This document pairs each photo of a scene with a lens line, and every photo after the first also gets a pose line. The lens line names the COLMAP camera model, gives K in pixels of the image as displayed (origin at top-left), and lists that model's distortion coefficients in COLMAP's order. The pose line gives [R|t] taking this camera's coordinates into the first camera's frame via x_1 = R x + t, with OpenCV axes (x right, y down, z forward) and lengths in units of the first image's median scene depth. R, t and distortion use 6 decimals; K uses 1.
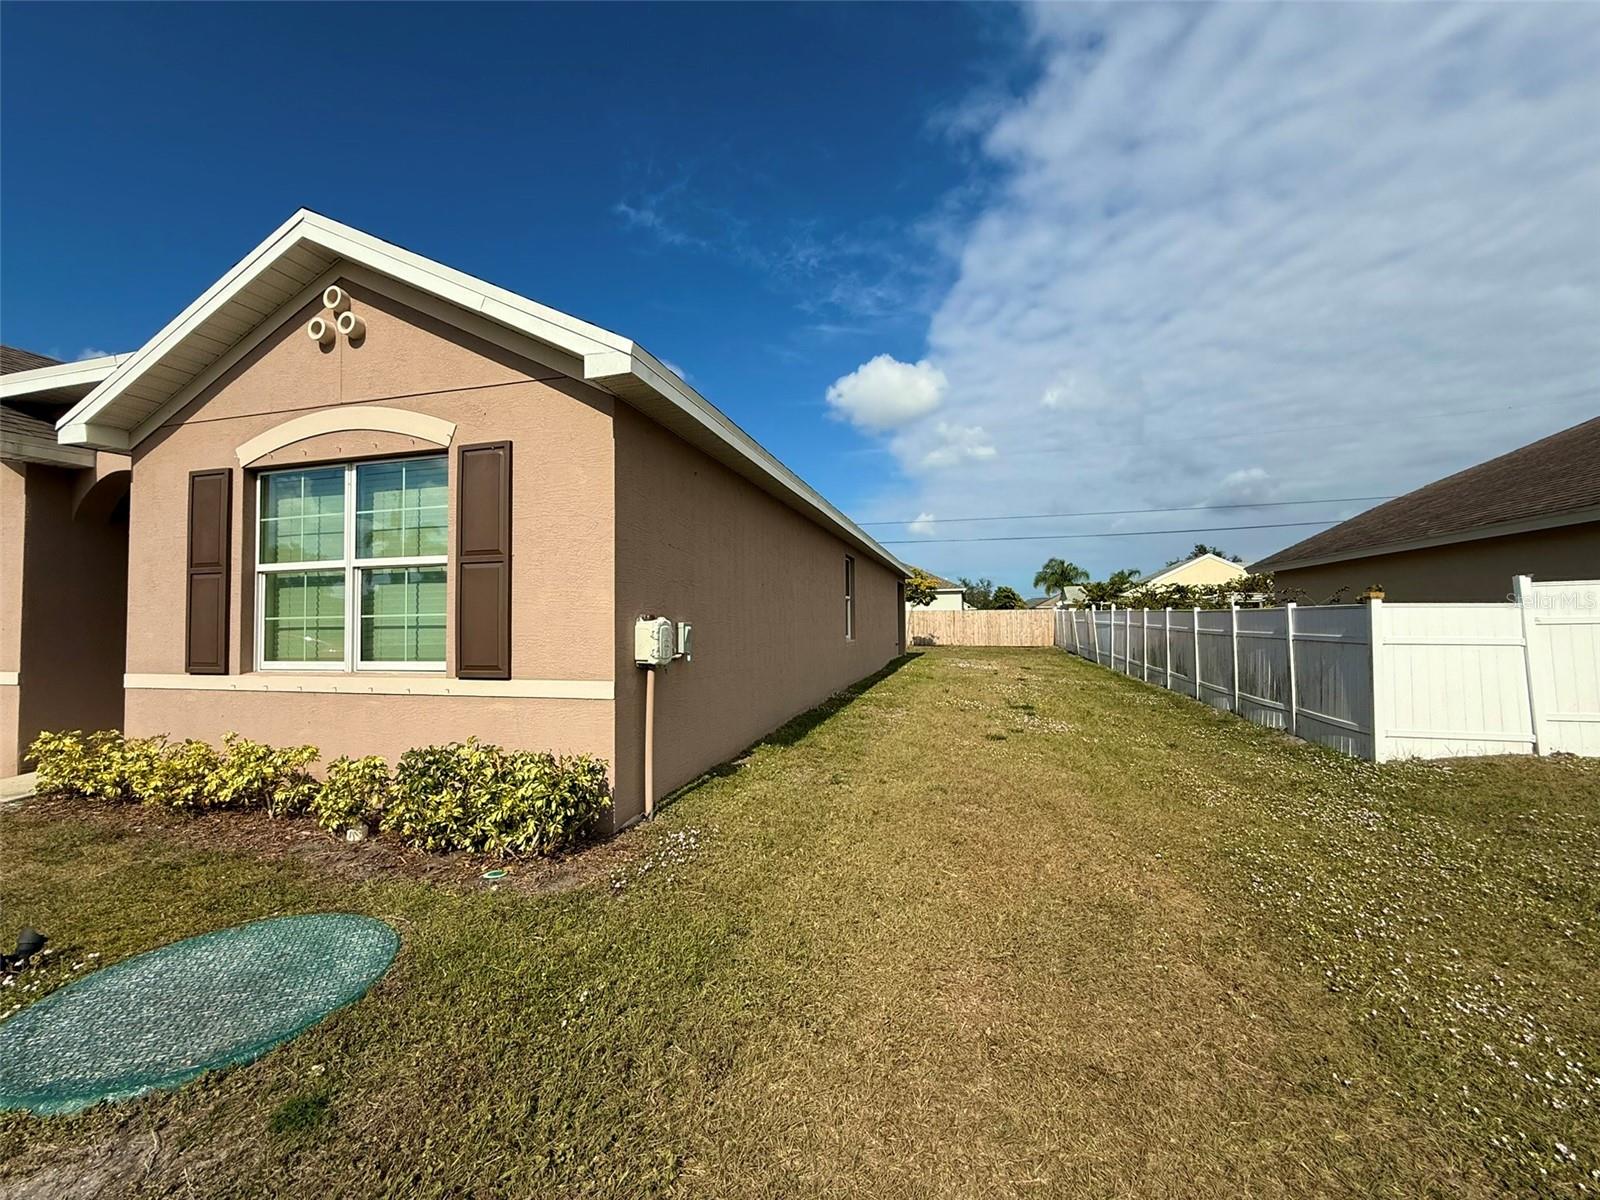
lens RADIAL K [[639.6, 0, 793.1], [0, 639.6, 601.6], [0, 0, 1]] dist [0.000145, 0.000439]
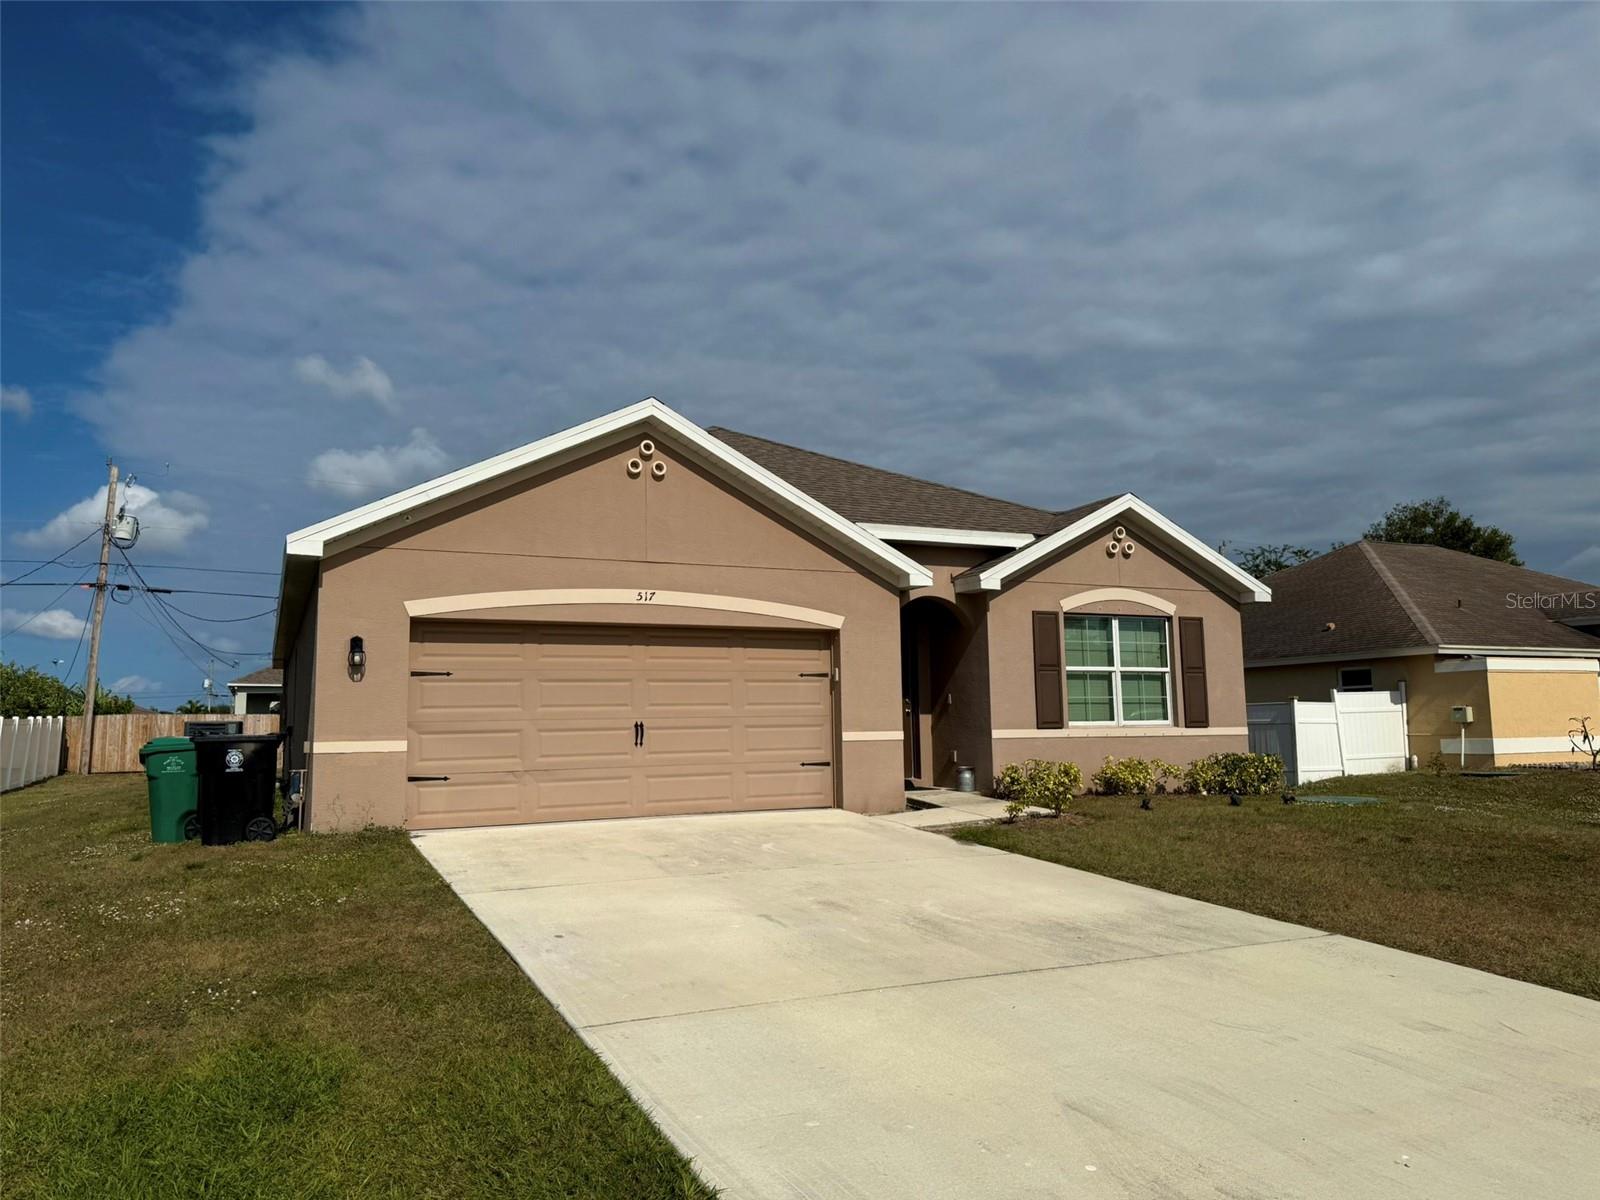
lens RADIAL K [[1118.0, 0, 809.2], [0, 1118.0, 601.8], [0, 0, 1]] dist [0.025137, -0.011577]
pose [[0.764280, 0.073456, 0.640687, -3.377744], [-0.015405, 0.995288, -0.095736, 0.071874], [-0.644701, 0.063300, 0.761810, -0.913333]]
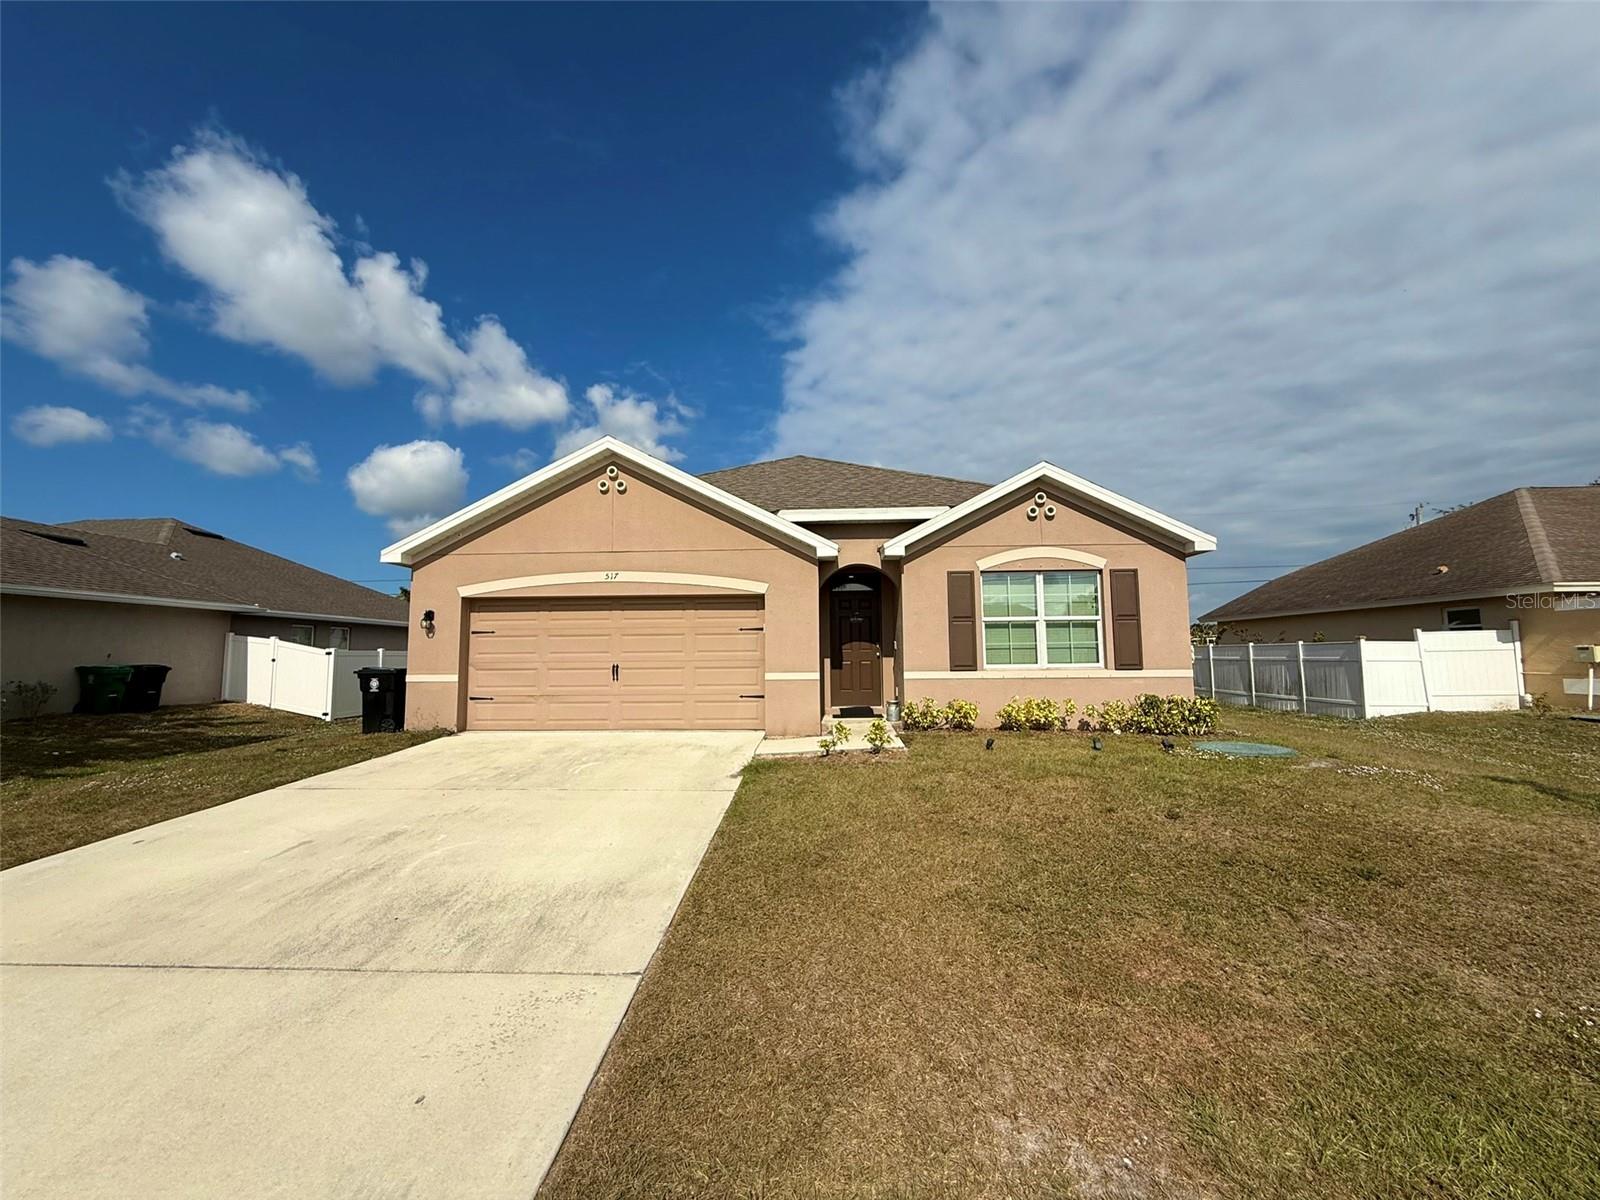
lens RADIAL K [[639.6, 0, 795.9], [0, 639.6, 600.9], [0, 0, 1]] dist [0.000145, 0.000439]
pose [[0.976219, 0.022417, 0.215623, -1.876479], [-0.010149, 0.998274, -0.057838, 0.015367], [-0.216547, 0.054274, 0.974762, -0.885459]]
